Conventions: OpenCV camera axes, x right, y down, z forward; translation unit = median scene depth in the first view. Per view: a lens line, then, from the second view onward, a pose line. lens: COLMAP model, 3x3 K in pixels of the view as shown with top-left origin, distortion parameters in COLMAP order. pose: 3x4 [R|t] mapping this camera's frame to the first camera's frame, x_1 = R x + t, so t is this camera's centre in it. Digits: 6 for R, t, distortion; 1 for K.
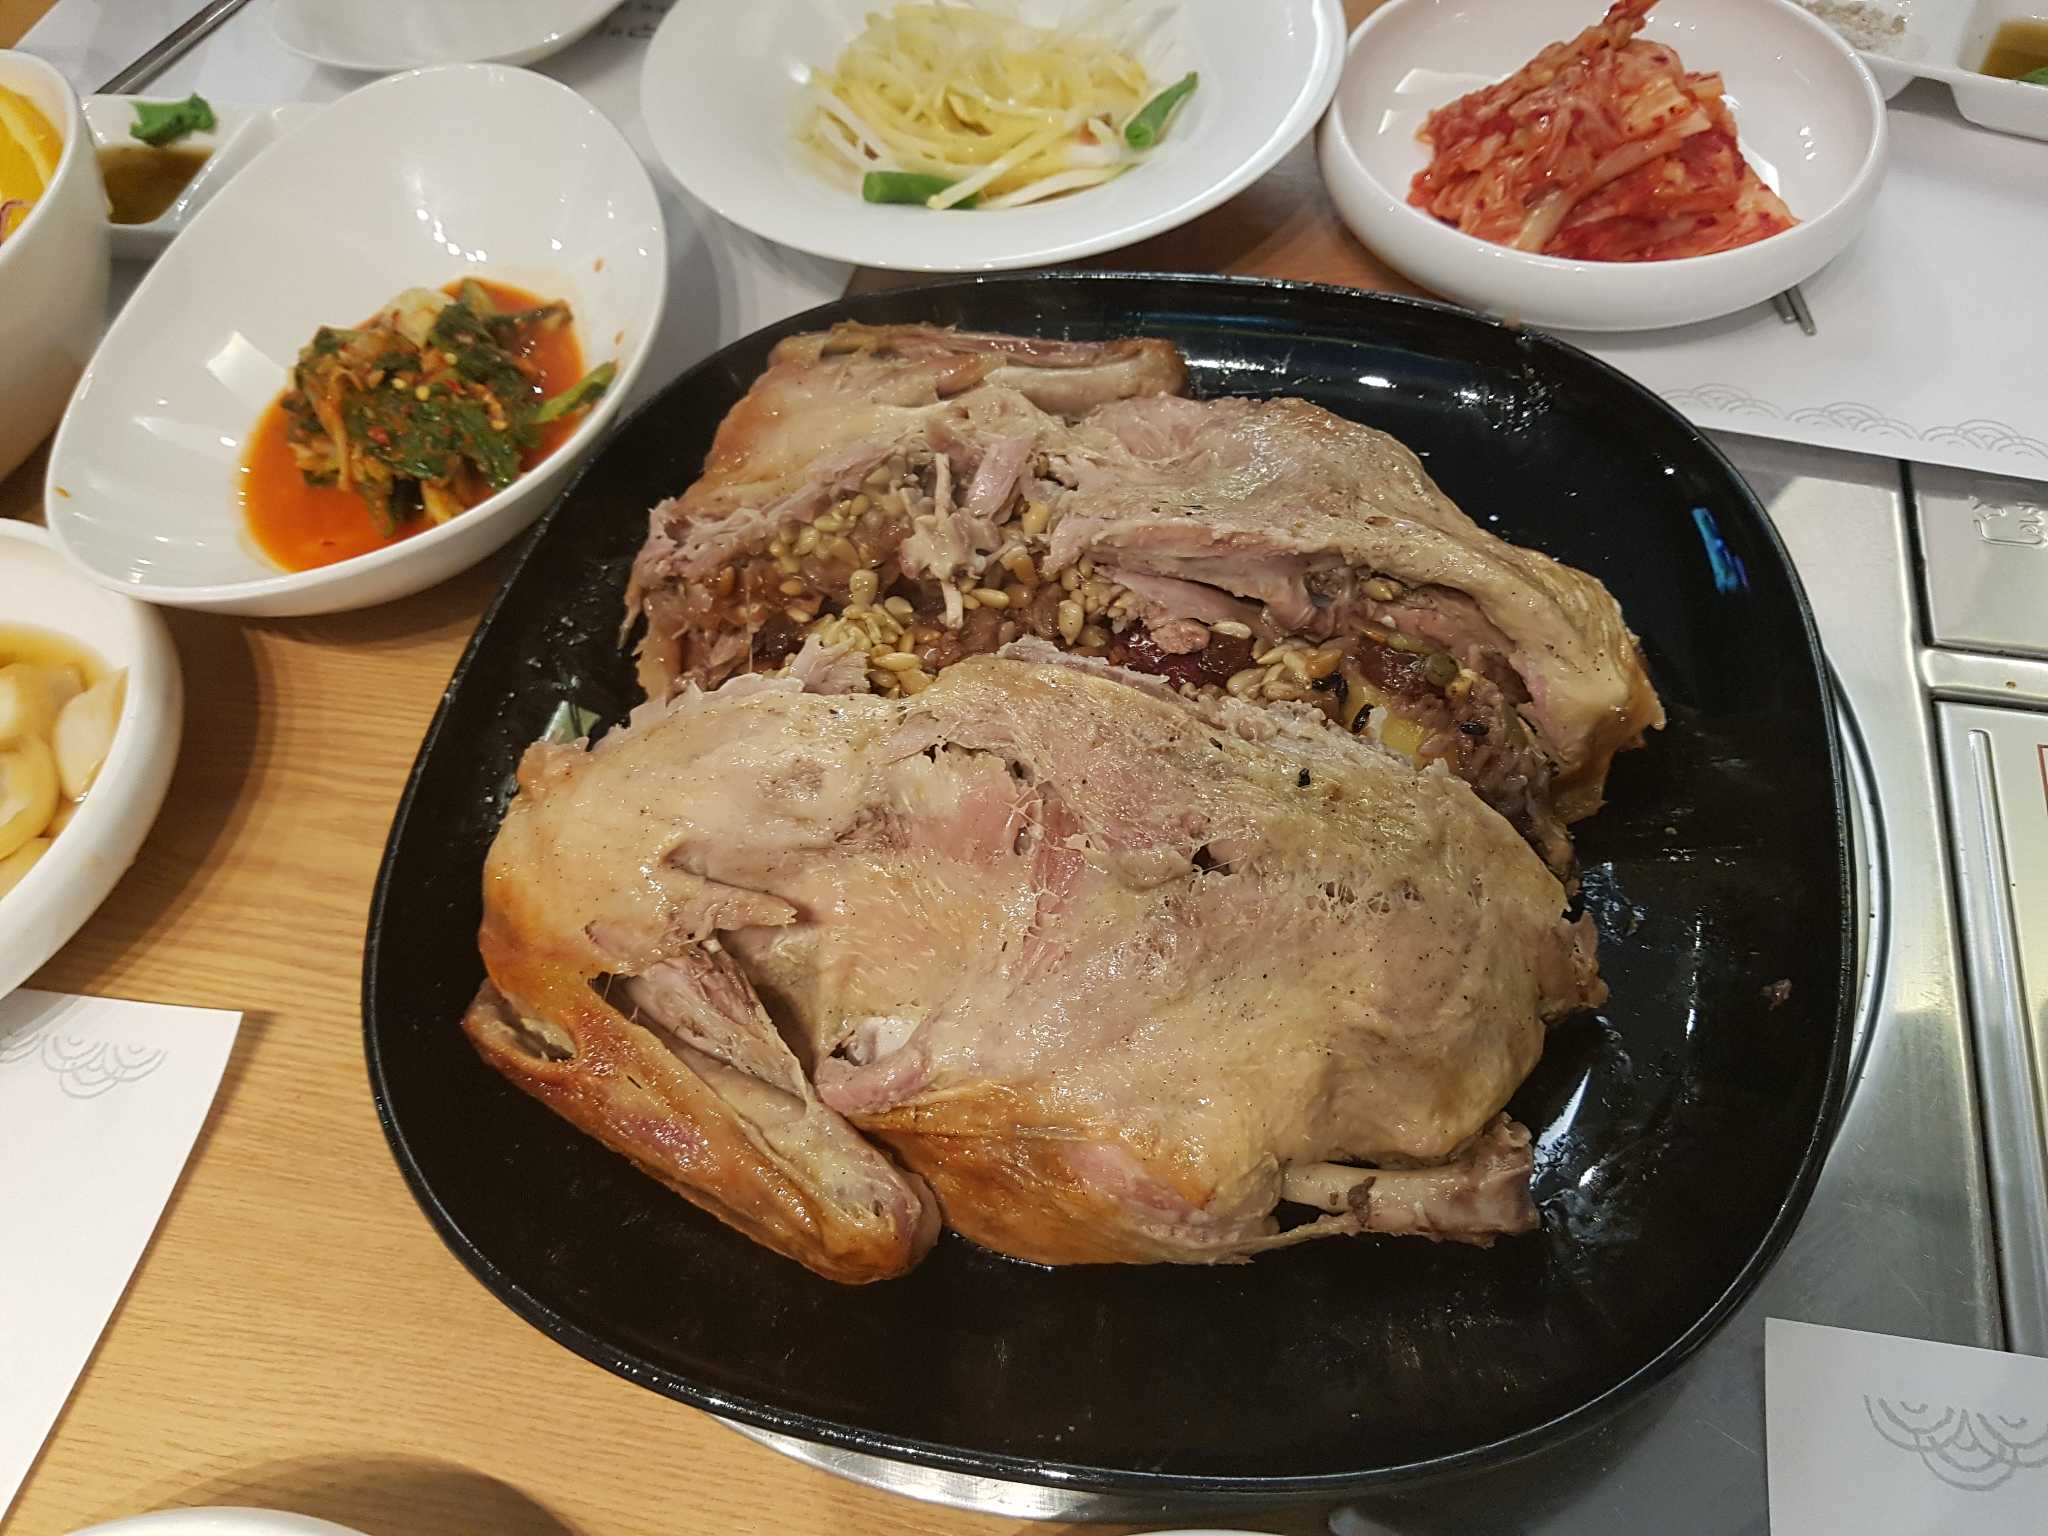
lens RADIAL K [[1688.2, 0, 1036.7], [0, 1688.2, 768.2], [0, 0, 1]] dist [0.095723, -0.140333]
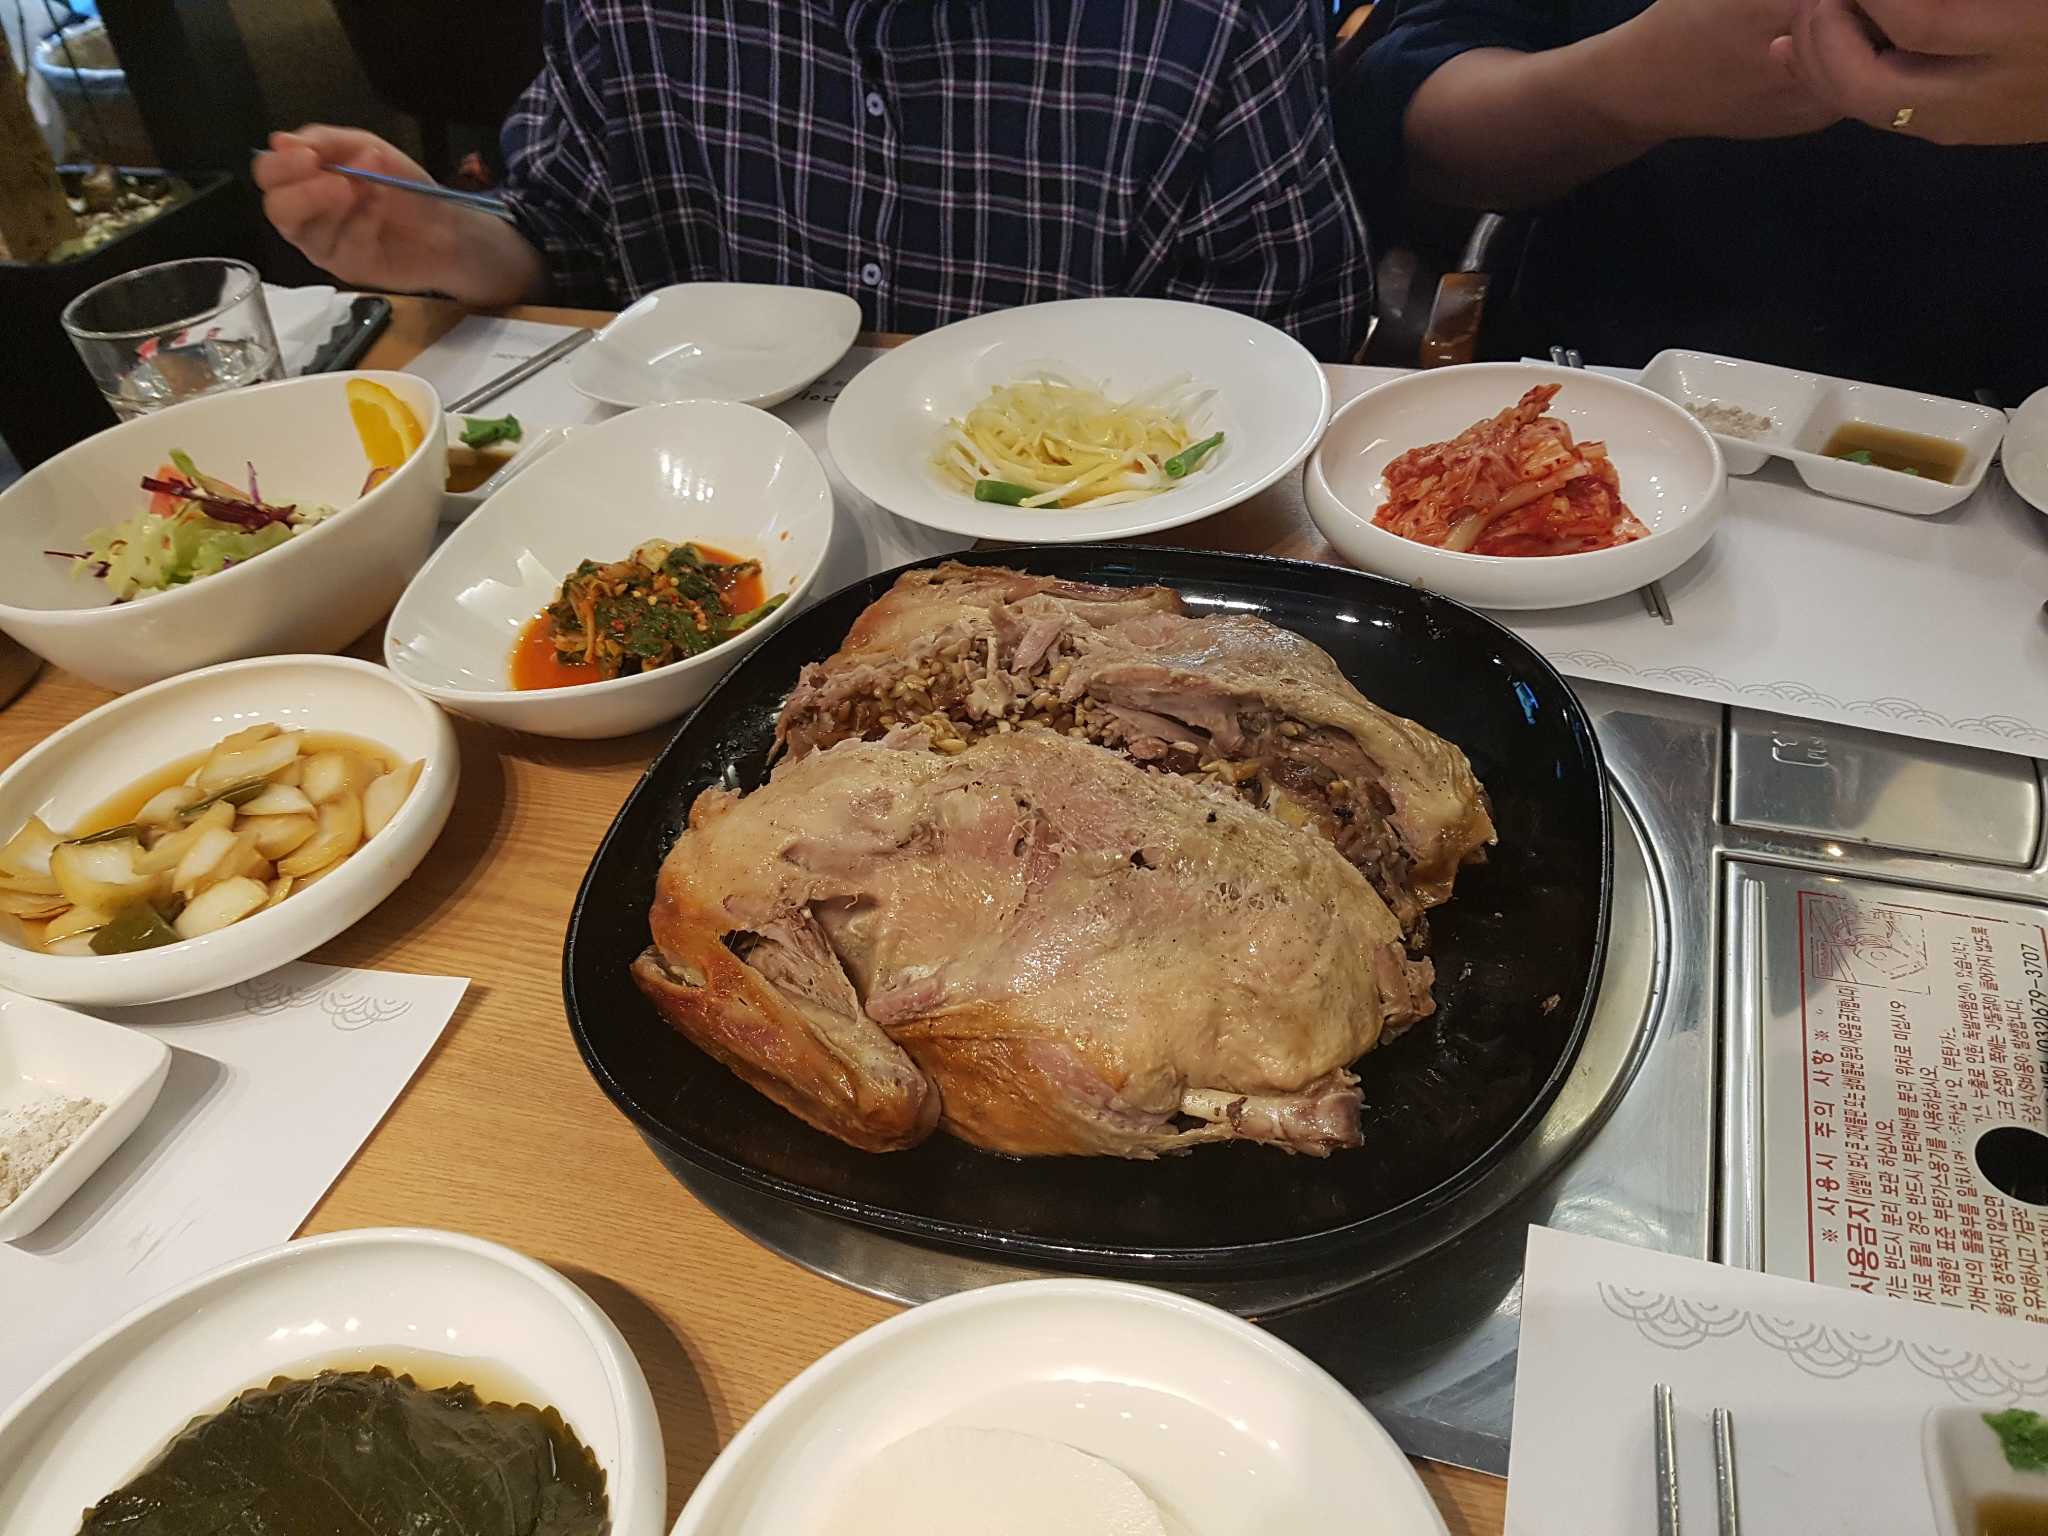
lens RADIAL K [[1663.5, 0, 1024.0], [0, 1663.5, 768.0], [0, 0, 1]] dist [0.166962, -0.000447]
pose [[0.993761, 0.068157, -0.088281, 0.104325], [-0.087549, 0.967094, -0.238883, 0.284386], [0.069094, 0.245122, 0.967027, -0.378434]]
